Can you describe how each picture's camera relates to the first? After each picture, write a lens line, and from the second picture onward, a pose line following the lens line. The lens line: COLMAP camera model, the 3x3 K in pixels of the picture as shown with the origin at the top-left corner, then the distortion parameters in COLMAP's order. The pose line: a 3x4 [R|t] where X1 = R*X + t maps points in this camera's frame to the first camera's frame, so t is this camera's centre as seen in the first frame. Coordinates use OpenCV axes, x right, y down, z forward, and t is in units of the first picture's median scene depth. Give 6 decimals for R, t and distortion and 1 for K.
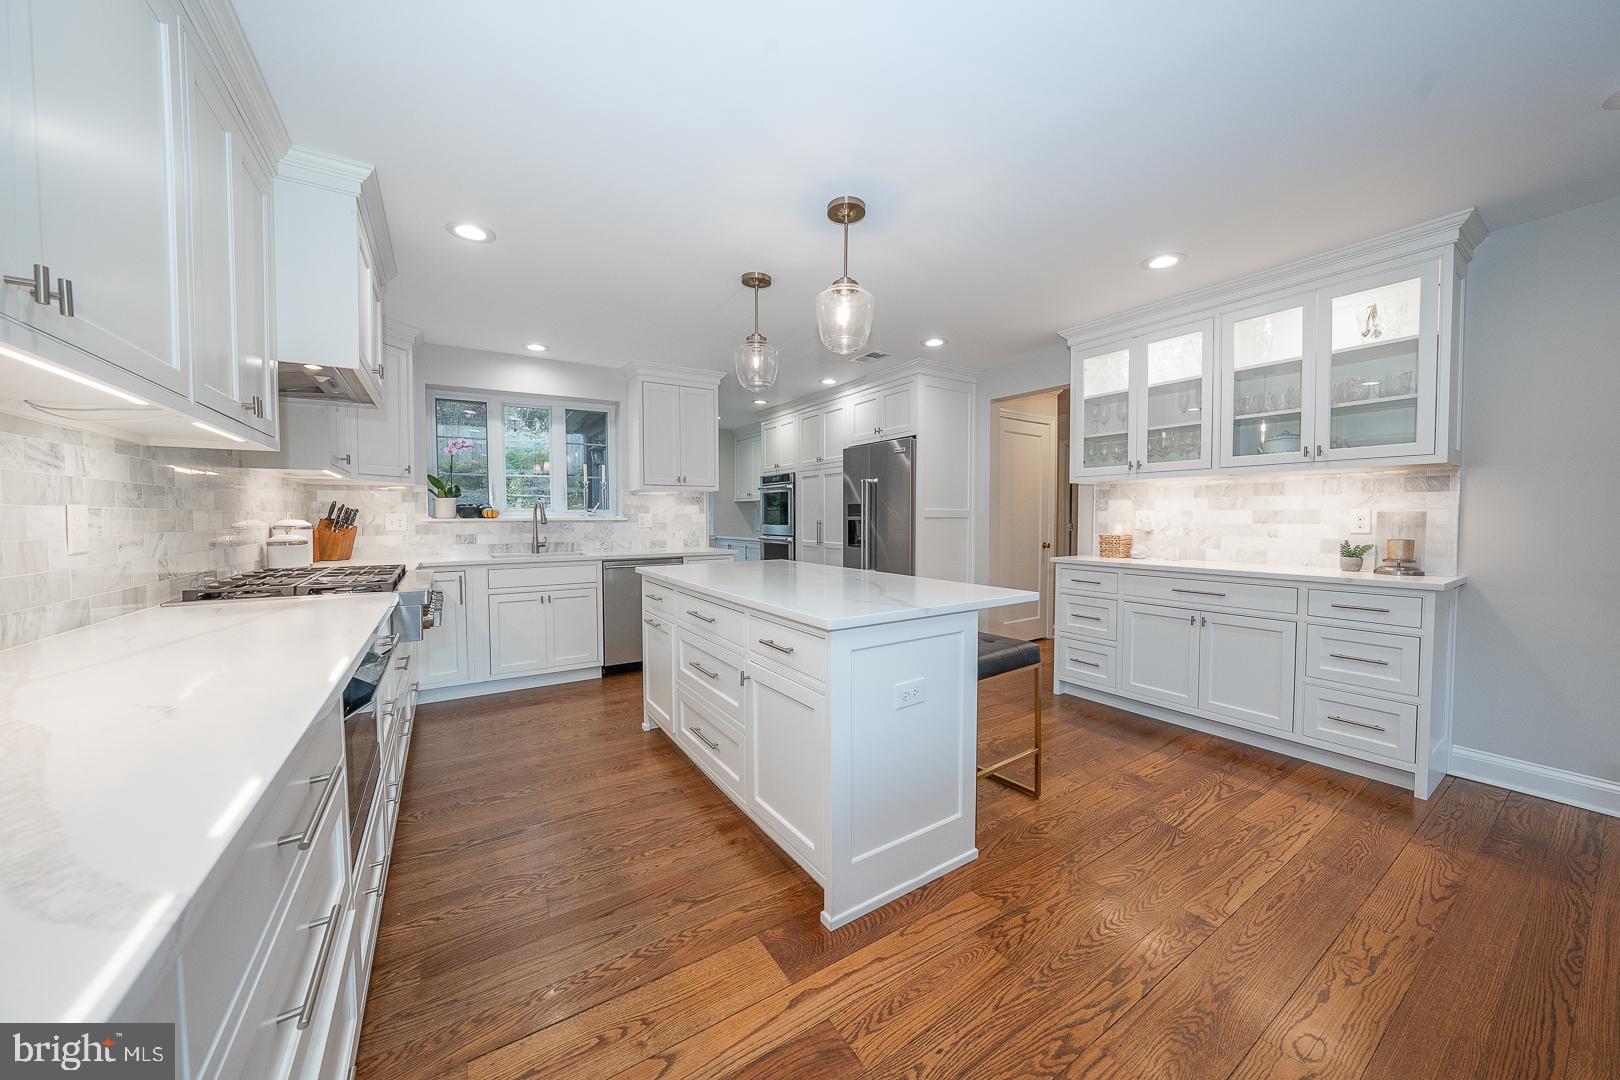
lens RADIAL K [[558.4, 0, 814.1], [0, 558.4, 535.0], [0, 0, 1]] dist [-0.028955, 0.007026]
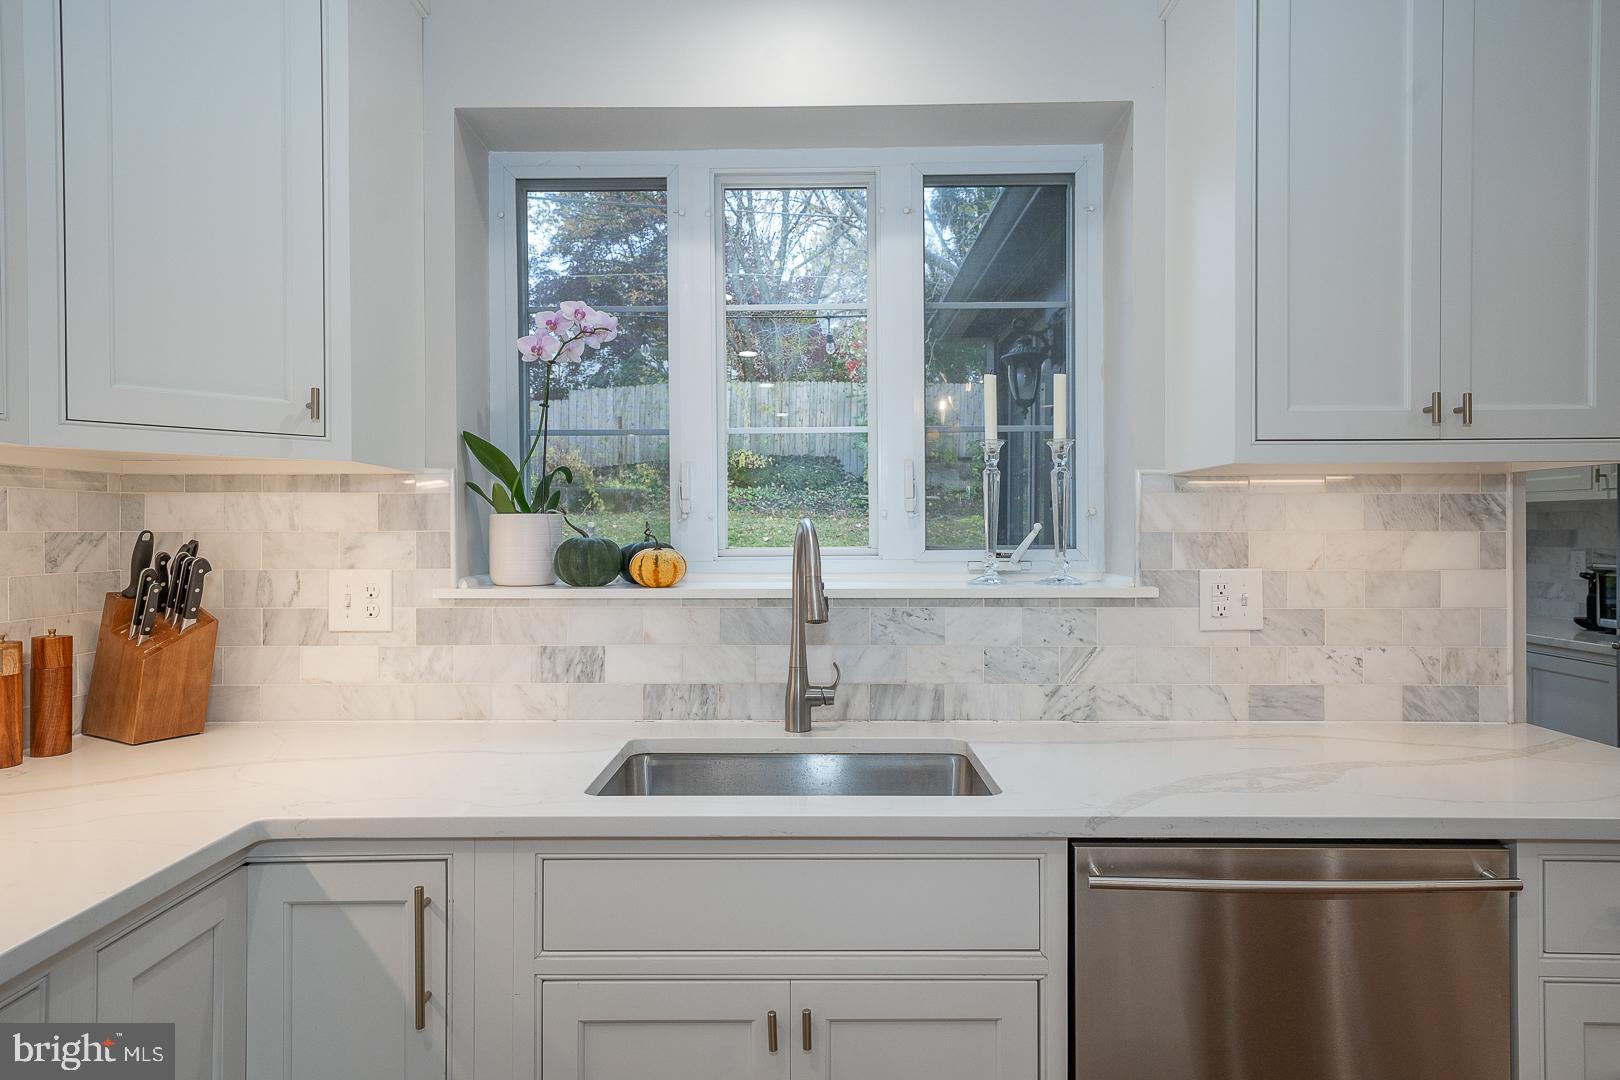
lens RADIAL K [[952.2, 0, 812.4], [0, 952.2, 536.8], [0, 0, 1]] dist [0.022639, -0.001843]
pose [[0.839547, 0.005144, -0.543263, -0.339912], [-0.018591, 0.999642, -0.019264, -0.059836], [0.542969, 0.026273, 0.839342, 0.827725]]
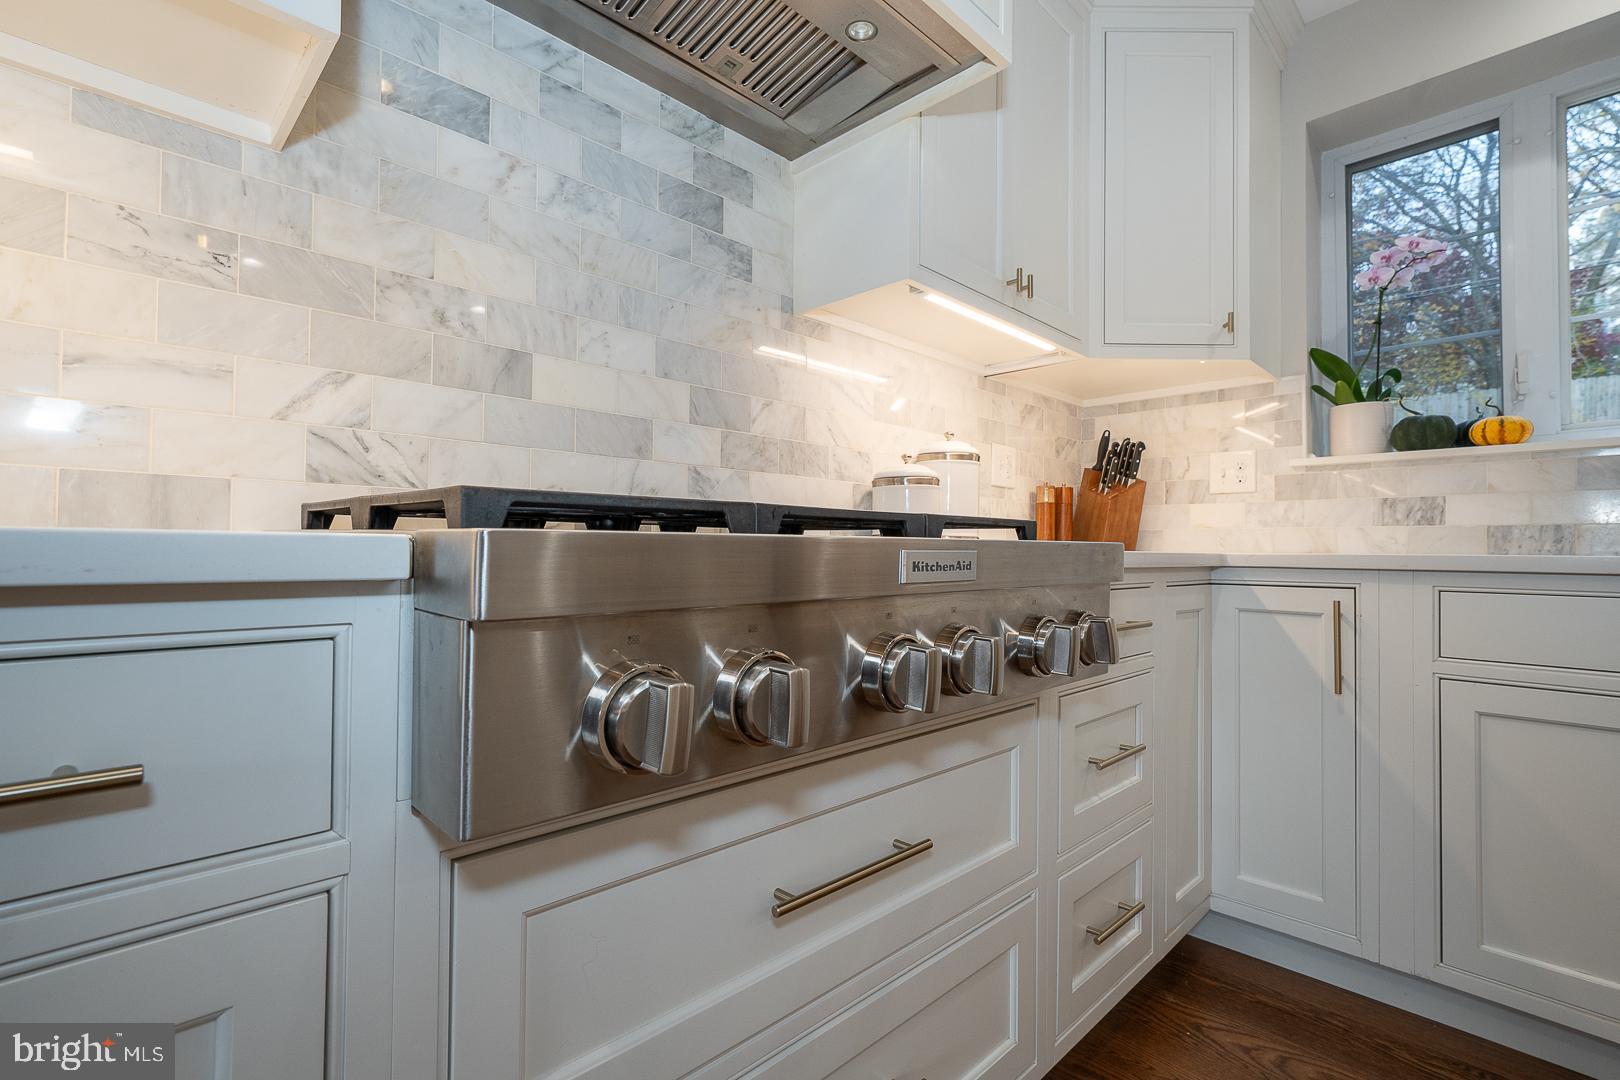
lens RADIAL K [[743.8, 0, 810.0], [0, 743.8, 540.0], [0, 0, 1]] dist [-0.004241, 0.000721]
pose [[0.195919, -0.012600, -0.980539, -0.302338], [-0.044462, 0.998775, -0.021718, 0.065923], [0.979612, 0.047851, 0.195119, 0.664535]]
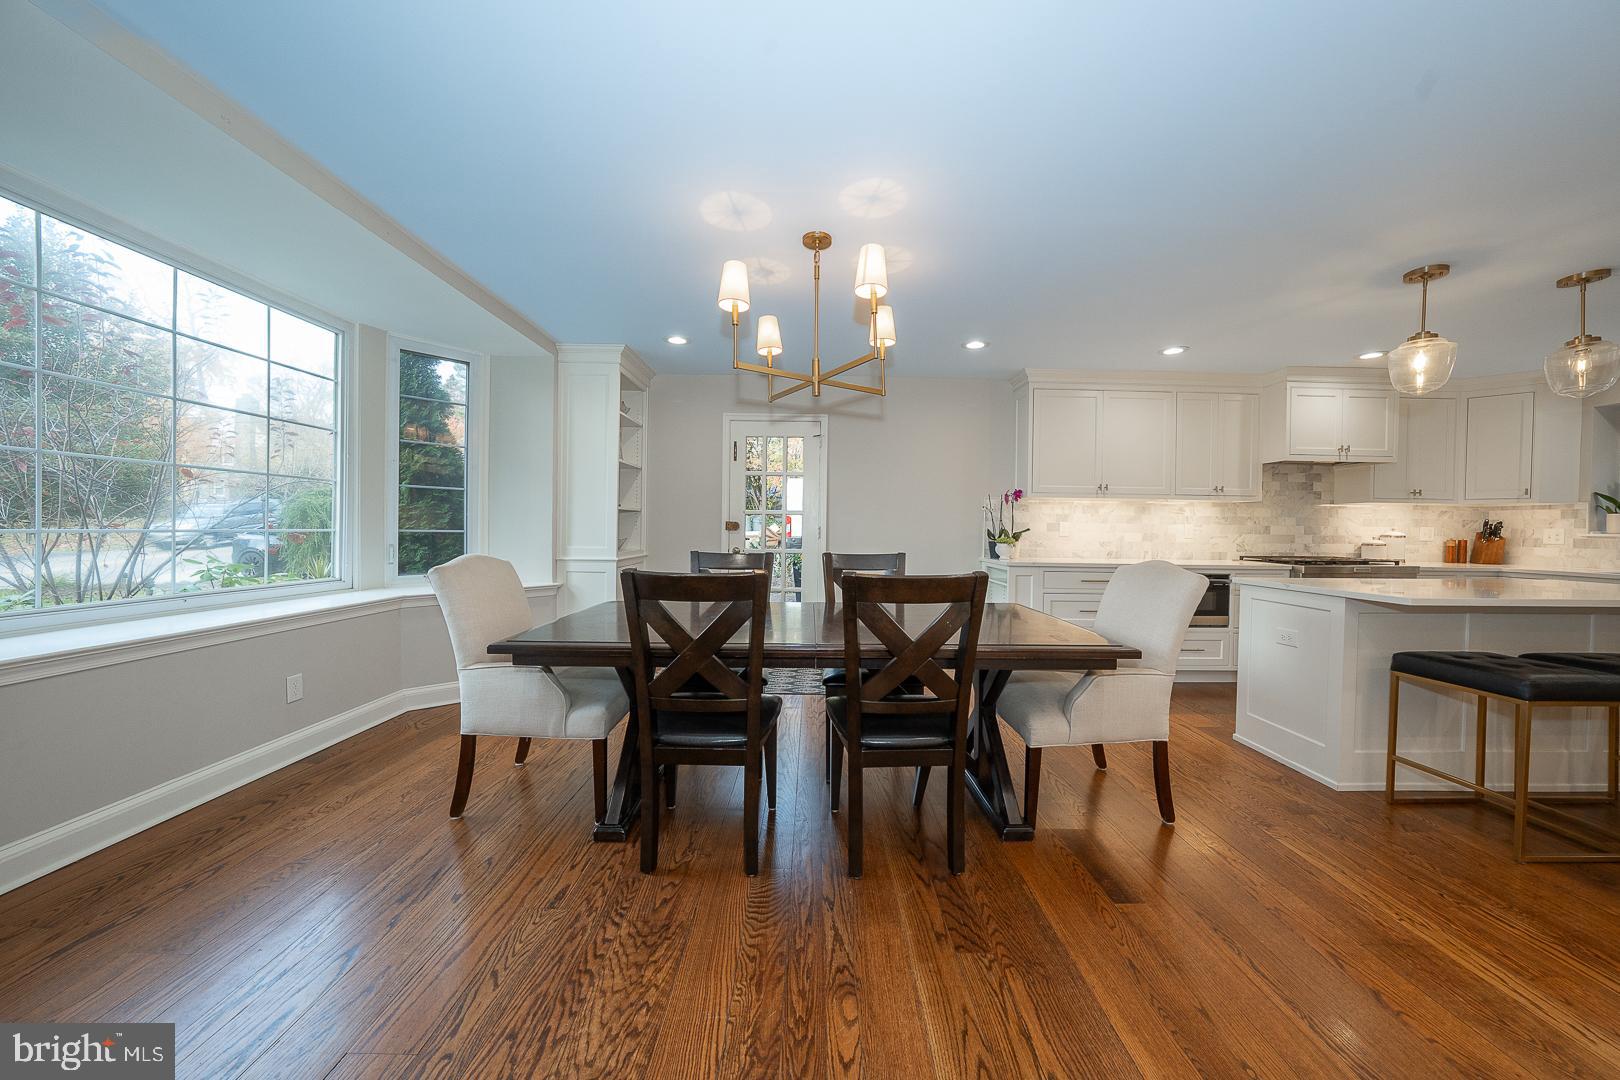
lens RADIAL K [[558.4, 0, 814.1], [0, 558.4, 535.0], [0, 0, 1]] dist [-0.028955, 0.007026]
pose [[-0.539784, 0.008672, -0.841759, 1.188666], [-0.039175, 0.998605, 0.035410, -0.006947], [0.840891, 0.052090, -0.538691, 0.367415]]
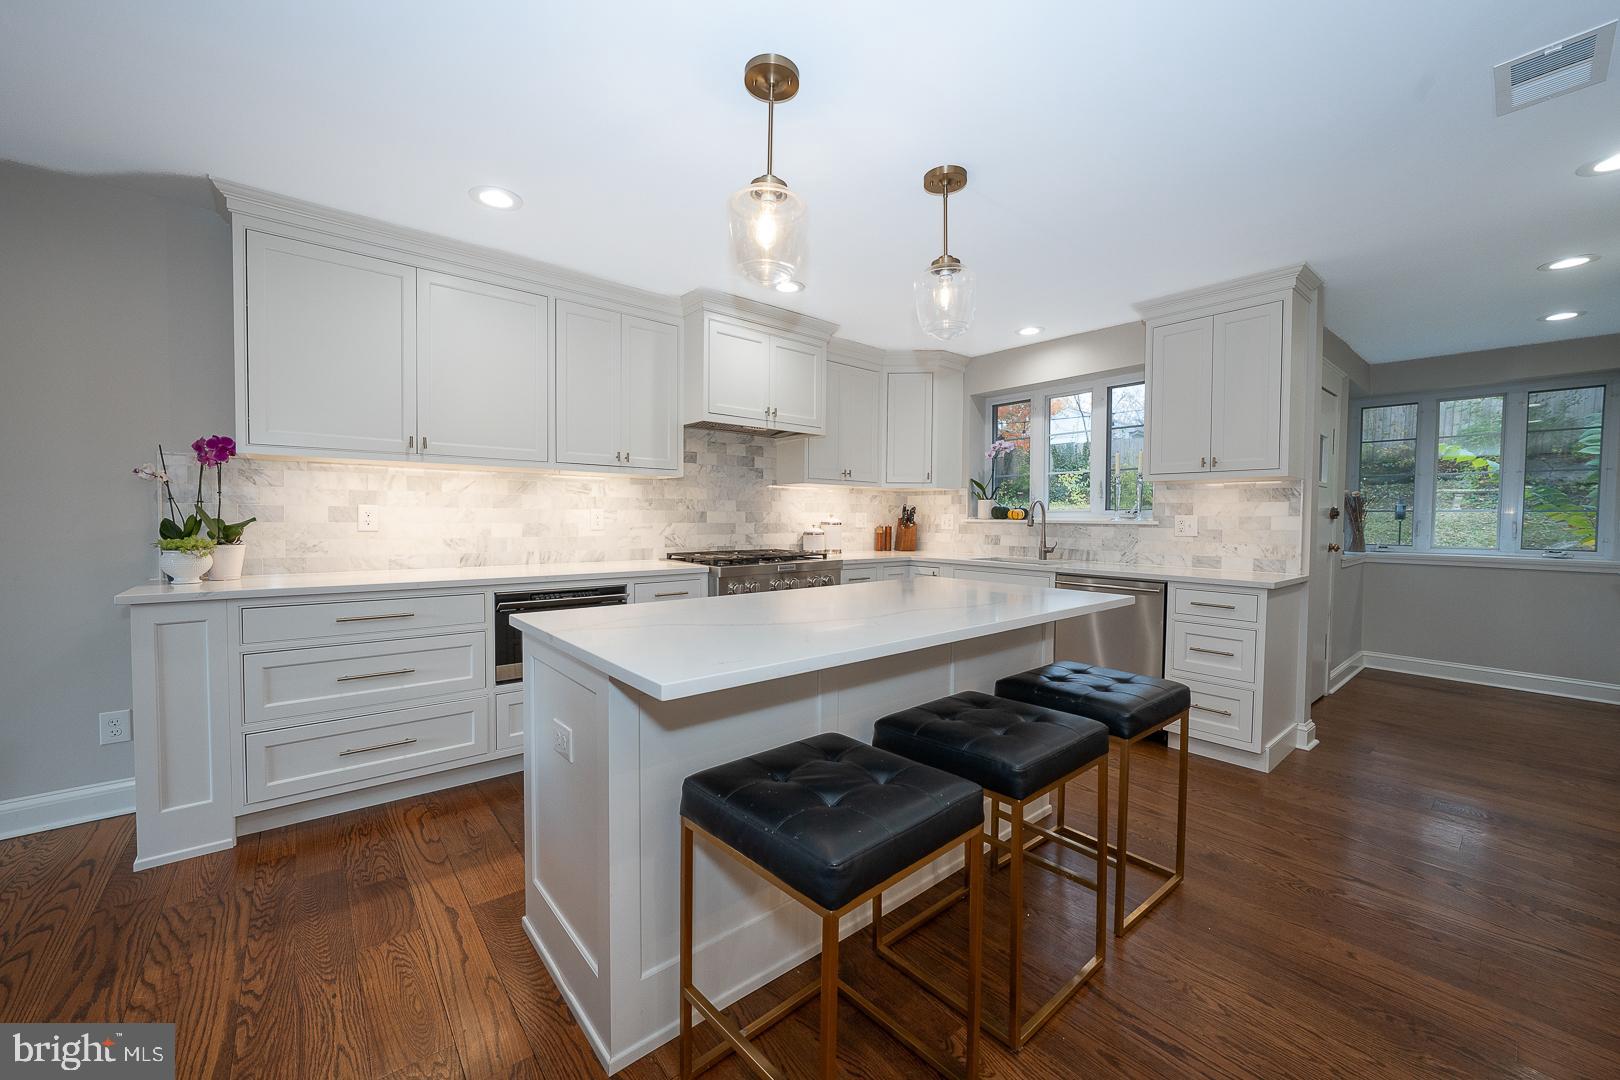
lens RADIAL K [[620.7, 0, 813.3], [0, 620.7, 535.3], [0, 0, 1]] dist [-0.019179, 0.005147]
pose [[0.125865, 0.033320, -0.991488, 0.571806], [-0.042608, 0.998695, 0.028153, -0.023435], [0.991132, 0.038701, 0.127120, 0.653594]]
